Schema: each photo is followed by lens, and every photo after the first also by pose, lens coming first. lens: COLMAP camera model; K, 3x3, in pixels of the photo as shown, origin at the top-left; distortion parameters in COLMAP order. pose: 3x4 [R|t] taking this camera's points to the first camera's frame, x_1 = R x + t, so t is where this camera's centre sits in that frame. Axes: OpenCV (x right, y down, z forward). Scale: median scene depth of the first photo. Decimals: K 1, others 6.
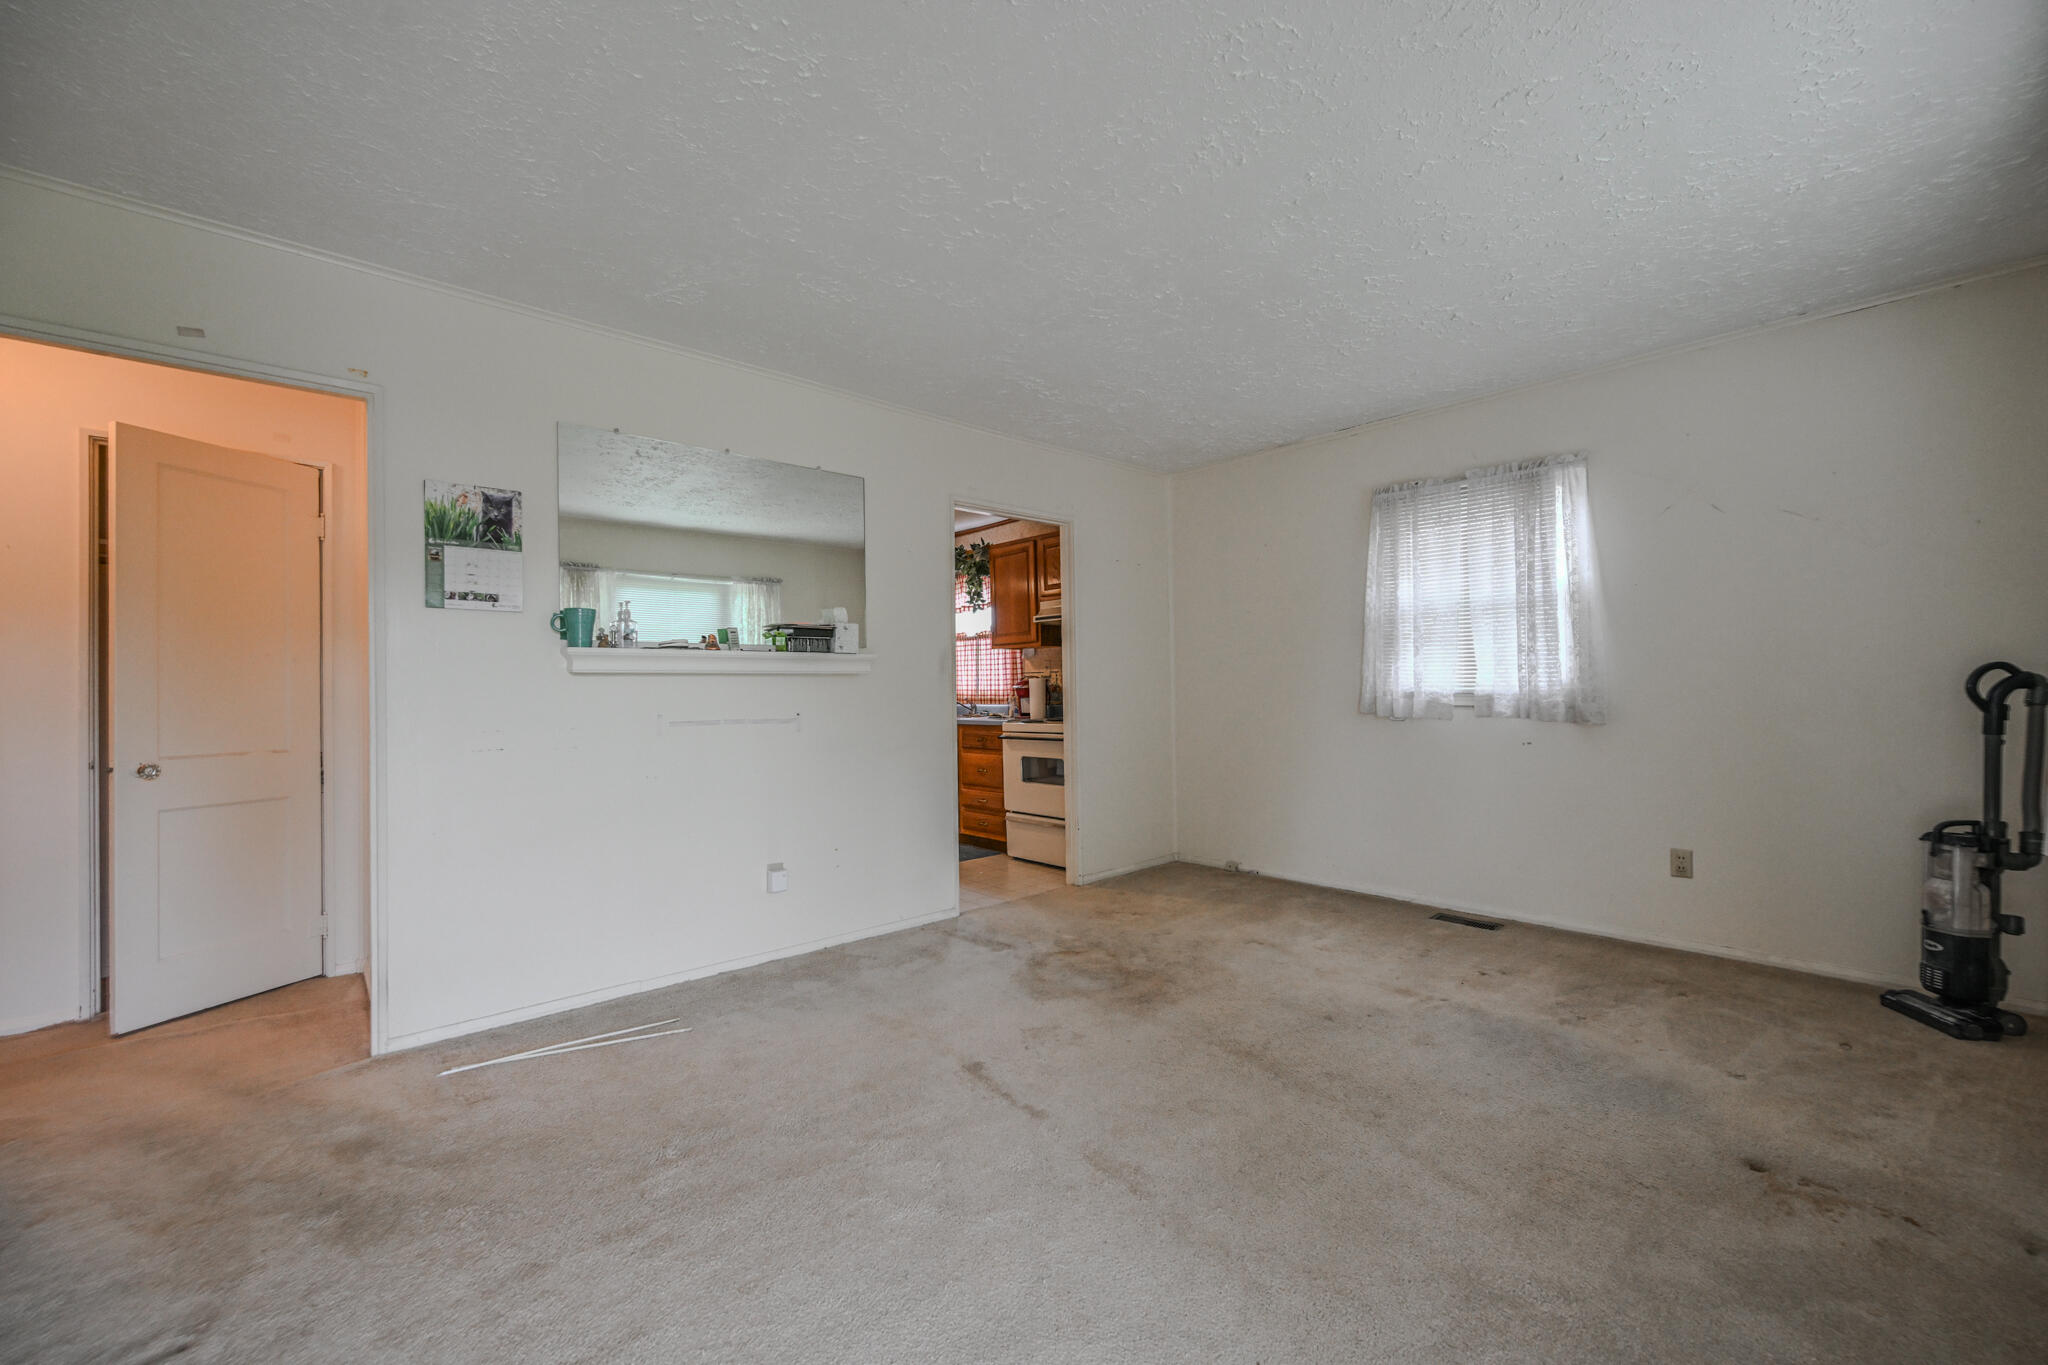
lens RADIAL K [[787.3, 0, 1024.0], [0, 787.3, 682.5], [0, 0, 1]] dist [-0.001754, 0.000103]
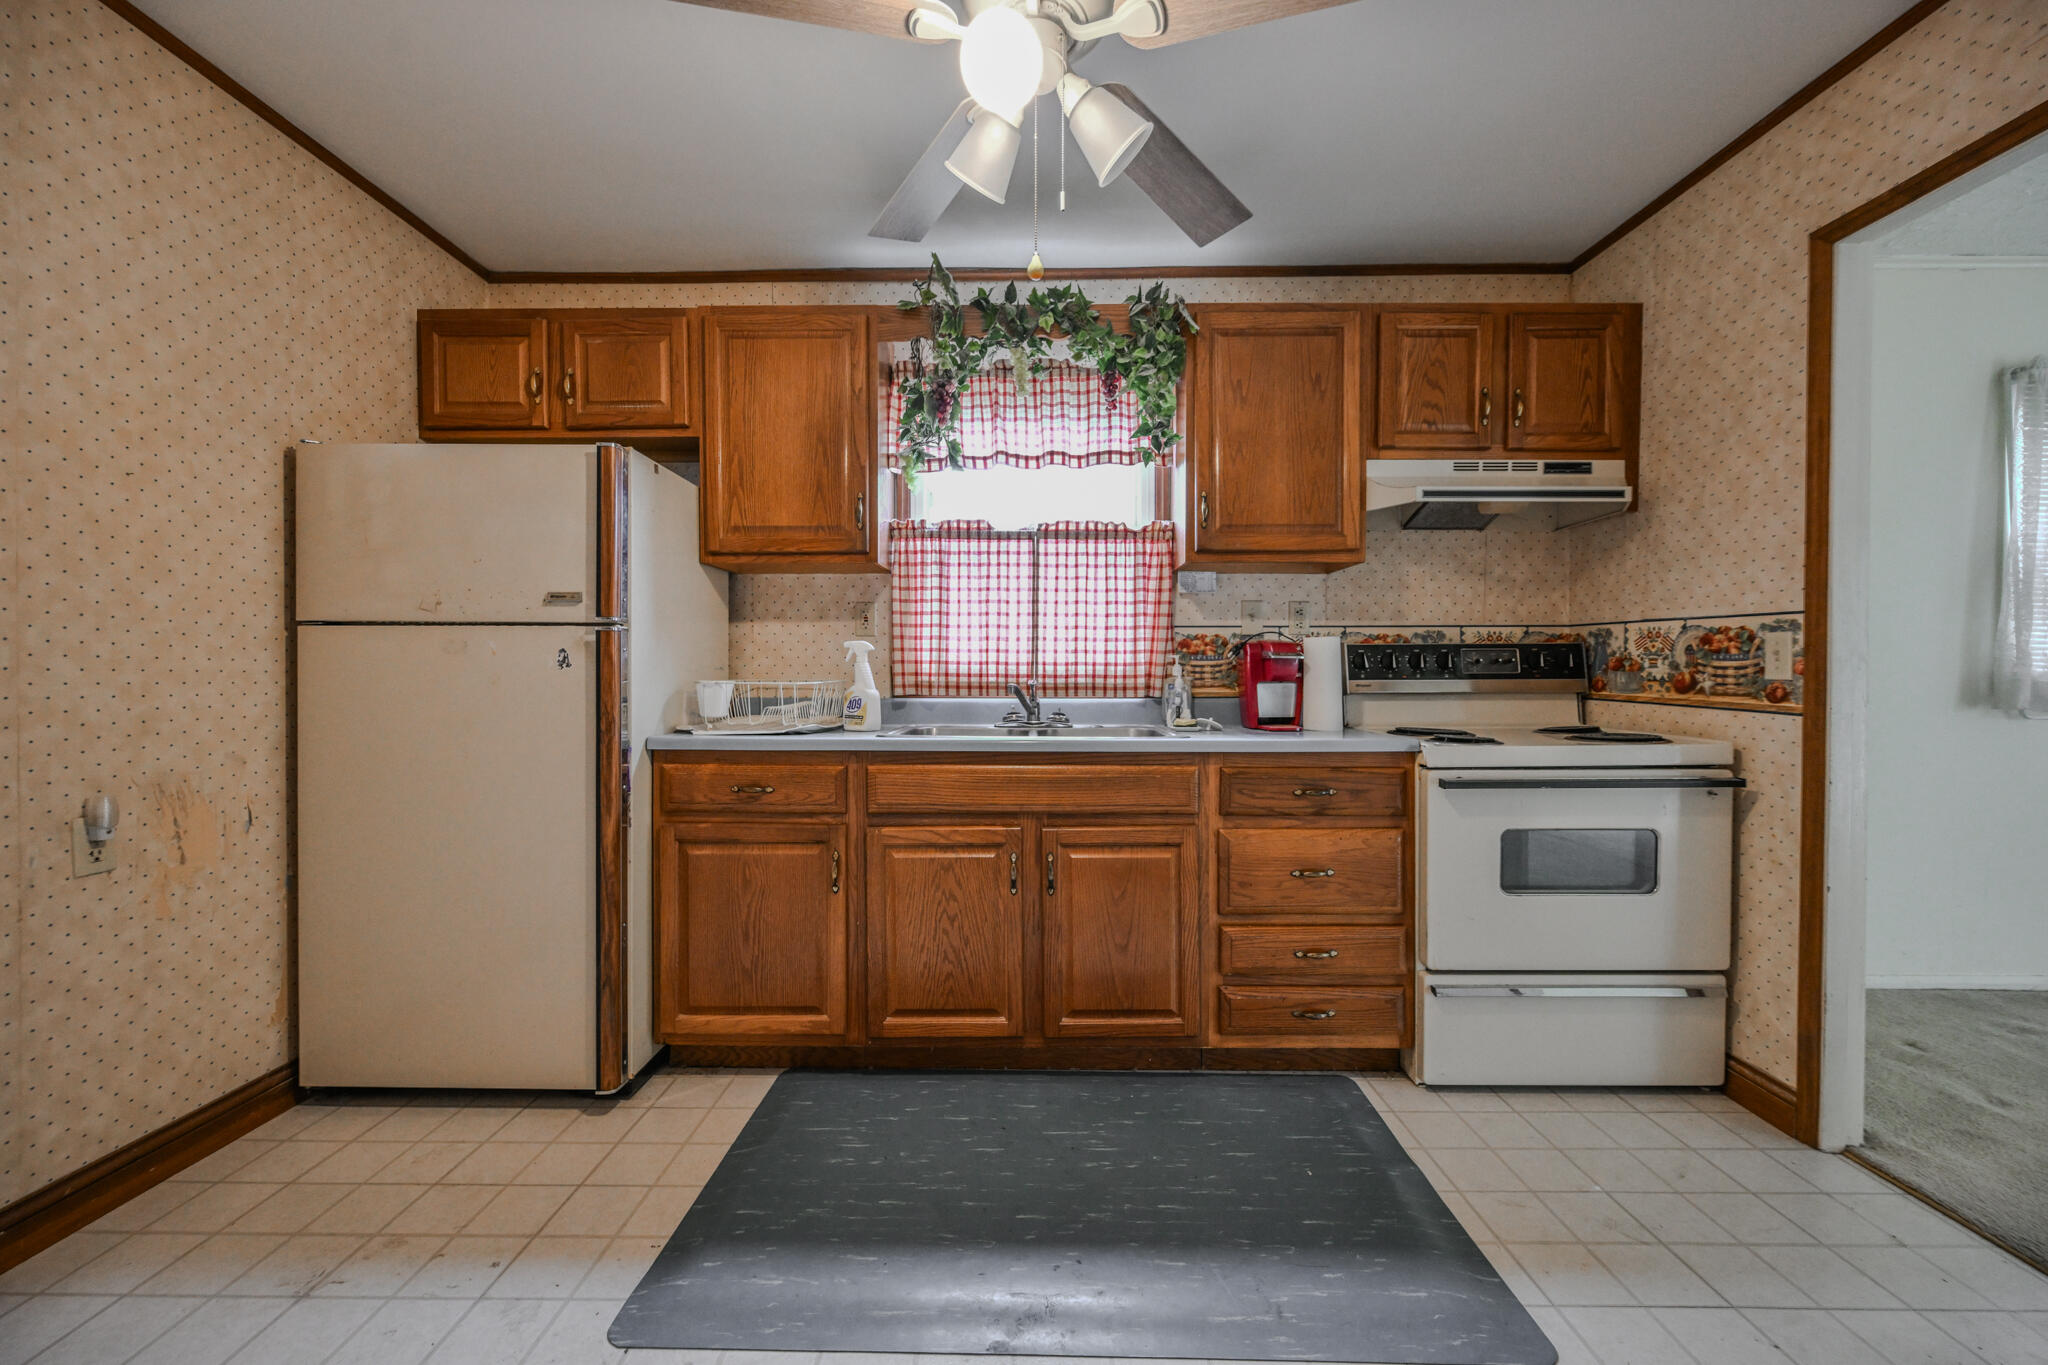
lens RADIAL K [[787.3, 0, 1024.0], [0, 787.3, 682.5], [0, 0, 1]] dist [-0.001754, 0.000103]
pose [[0.653433, 0.007562, 0.756947, -0.815663], [-0.018165, 0.999819, 0.005693, 0.038547], [-0.756766, -0.017470, 0.653452, 1.621993]]
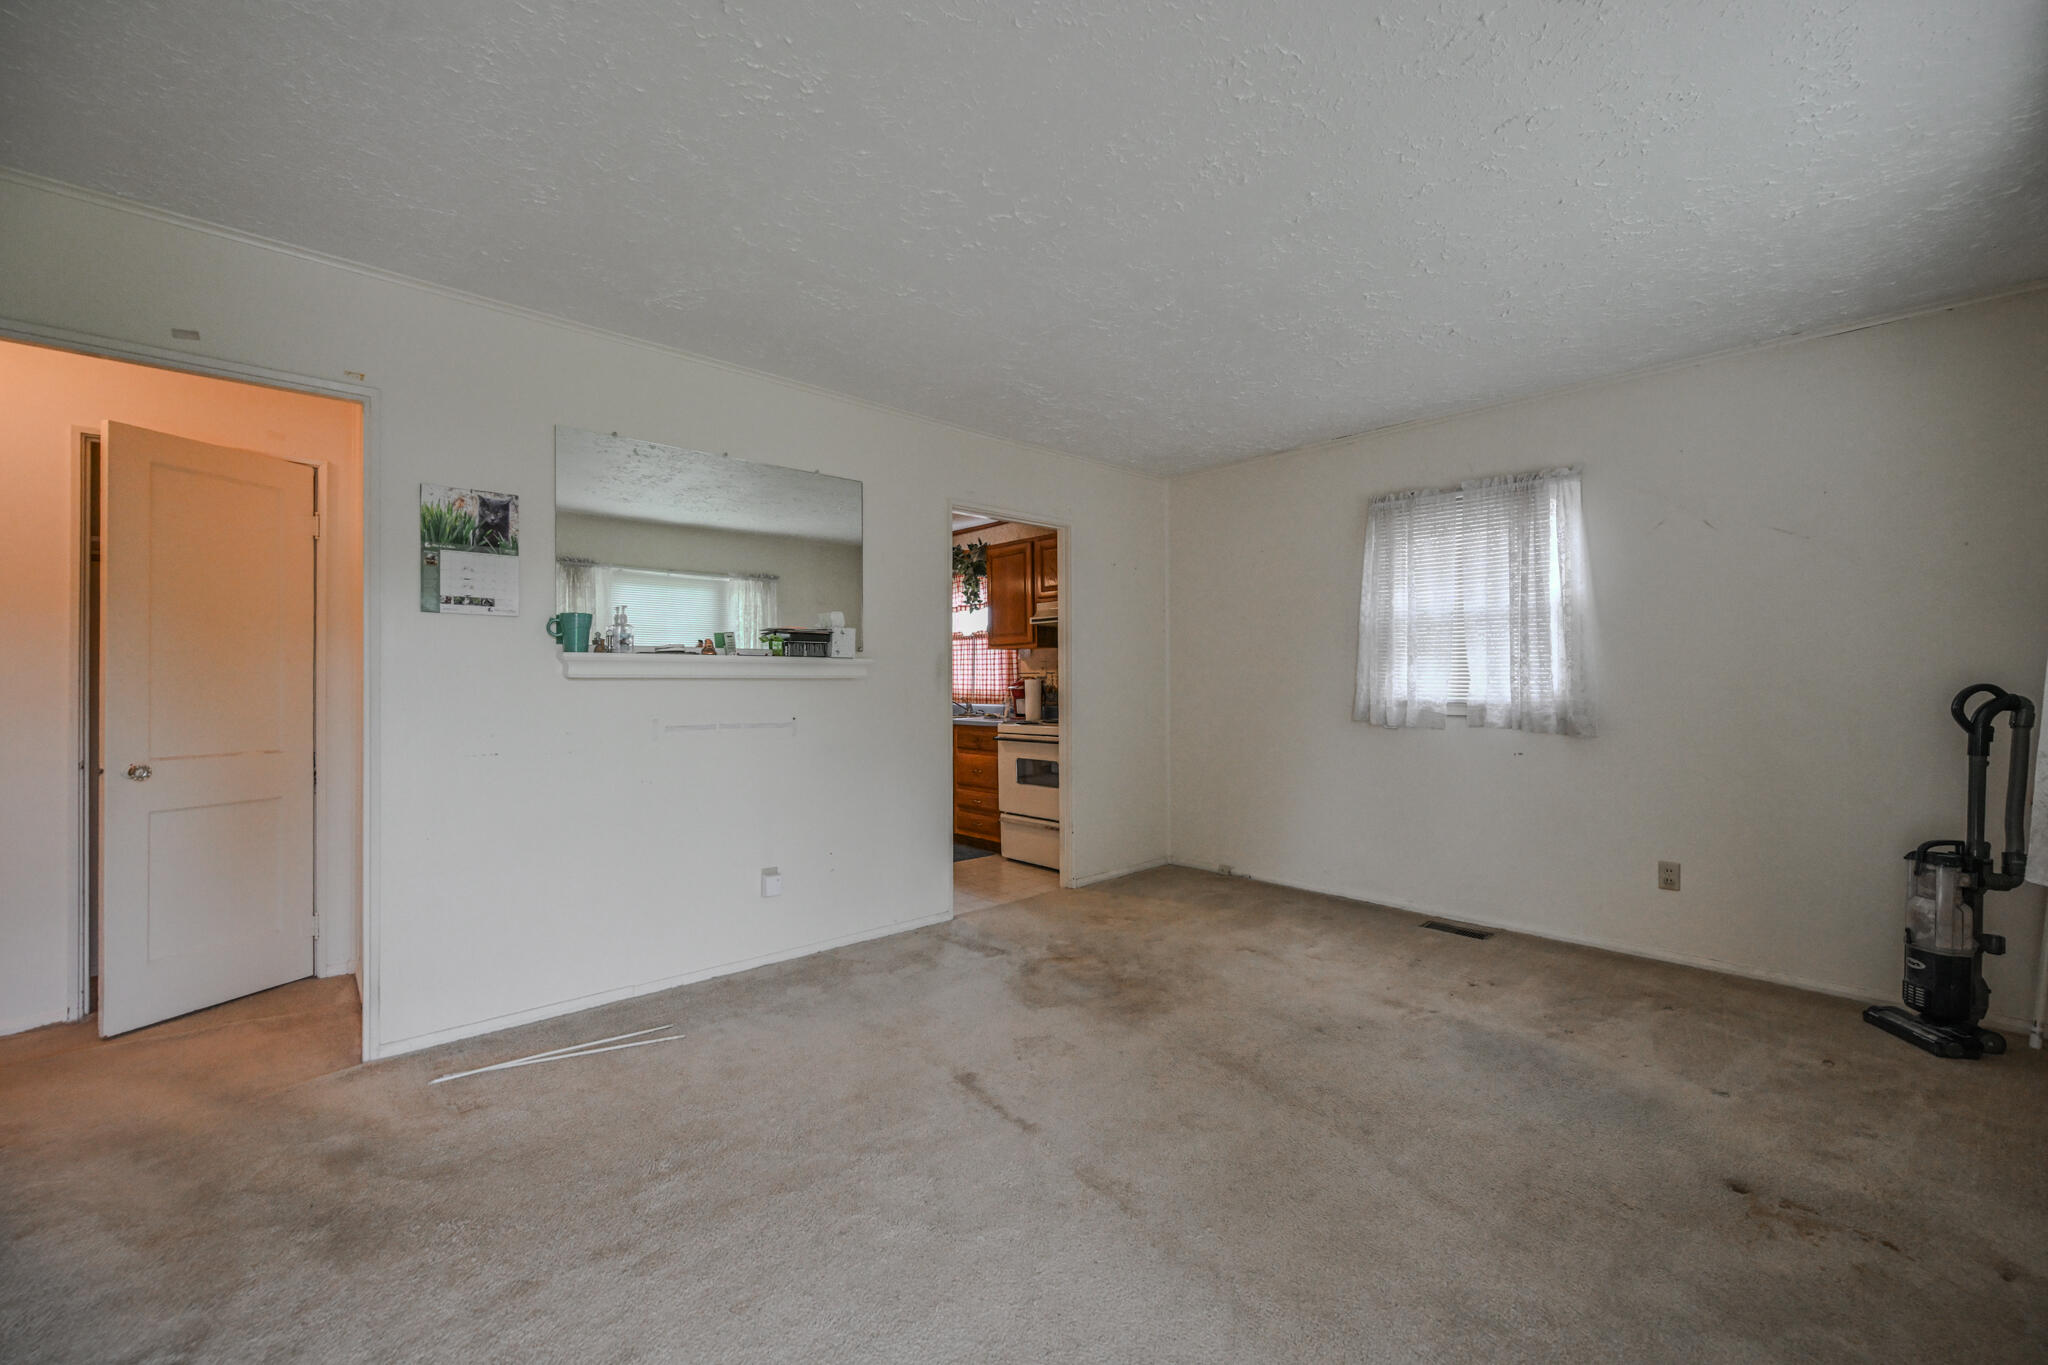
lens RADIAL K [[785.8, 0, 1024.9], [0, 785.8, 678.7], [0, 0, 1]] dist [-0.000758, -0.000232]
pose [[0.999917, 0.010737, 0.007112, -0.001226], [-0.010762, 0.999936, 0.003439, -0.018870], [-0.007074, -0.003516, 0.999969, -0.001291]]
